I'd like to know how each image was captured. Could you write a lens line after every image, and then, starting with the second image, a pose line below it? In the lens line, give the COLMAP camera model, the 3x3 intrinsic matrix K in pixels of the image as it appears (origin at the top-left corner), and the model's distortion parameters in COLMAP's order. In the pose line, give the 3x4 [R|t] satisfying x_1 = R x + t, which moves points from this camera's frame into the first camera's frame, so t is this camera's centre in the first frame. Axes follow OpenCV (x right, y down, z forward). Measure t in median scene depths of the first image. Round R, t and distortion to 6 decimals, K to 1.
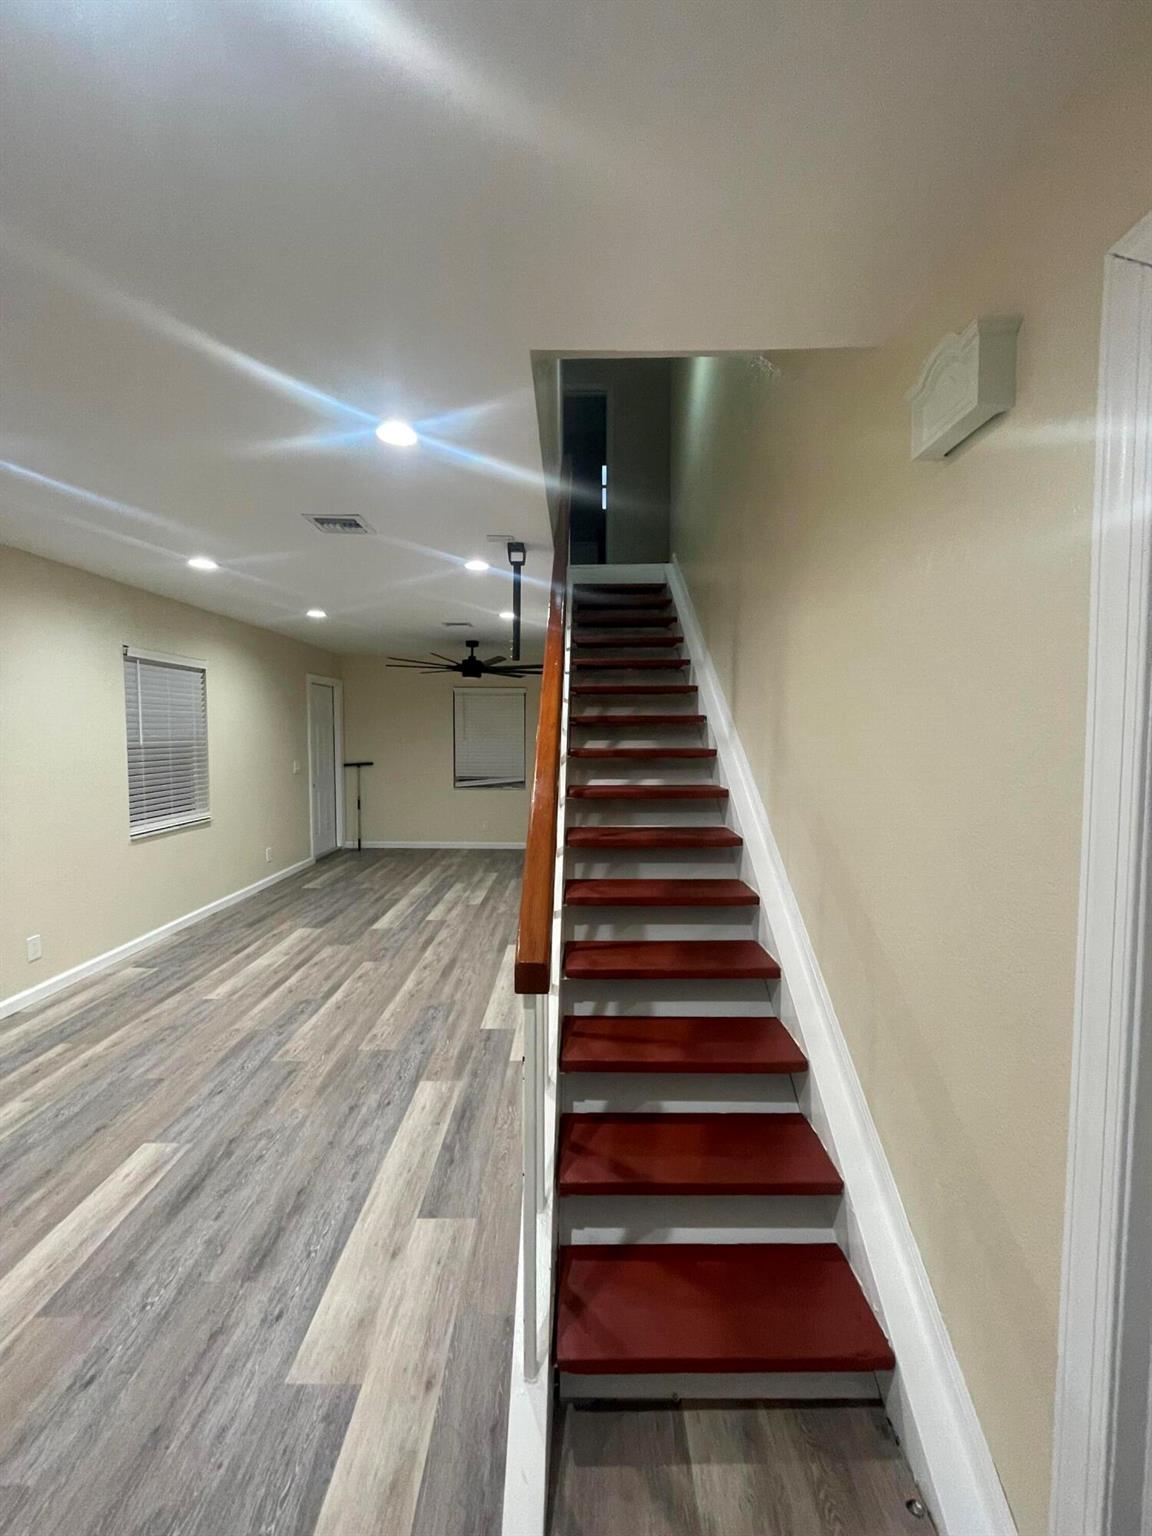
lens RADIAL K [[621.3, 0, 576.7], [0, 621.3, 770.6], [0, 0, 1]] dist [-0.002067, -0.000113]
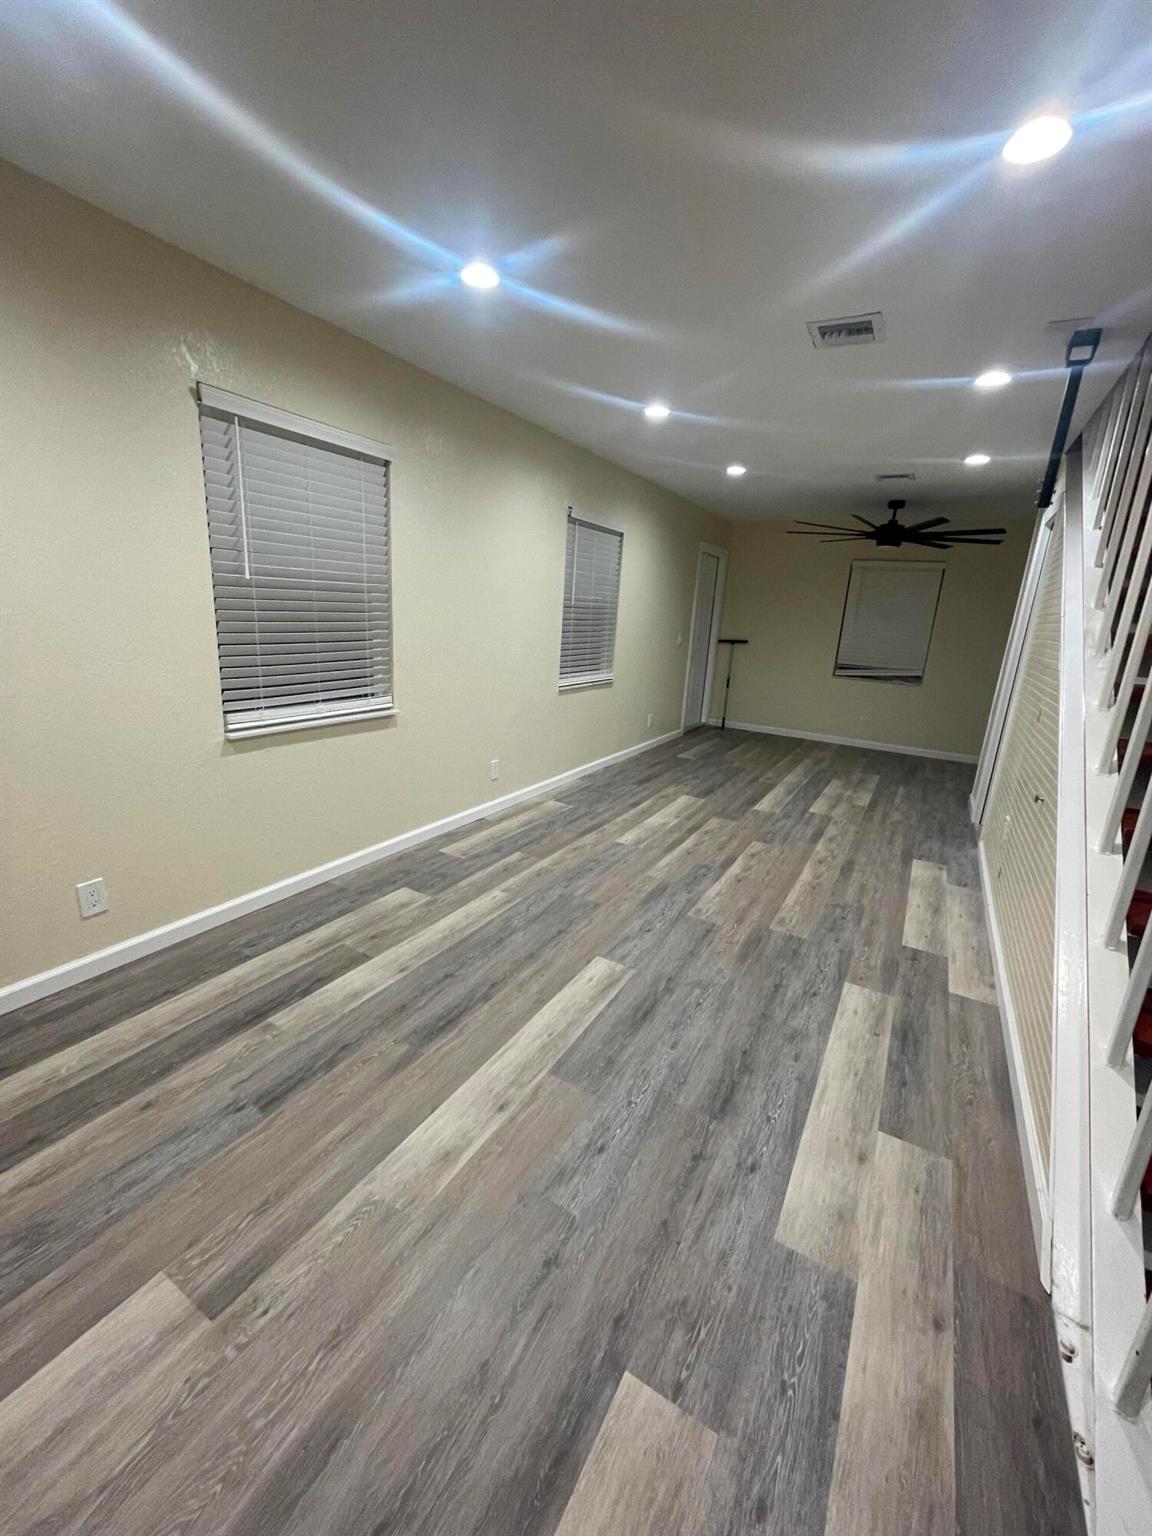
lens RADIAL K [[621.3, 0, 570.7], [0, 621.3, 767.9], [0, 0, 1]] dist [-0.002067, -0.000113]
pose [[0.865966, 0.171424, -0.469805, -0.191619], [-0.086809, 0.976681, 0.196363, 0.034085], [0.492510, -0.129260, 0.860654, 0.032622]]
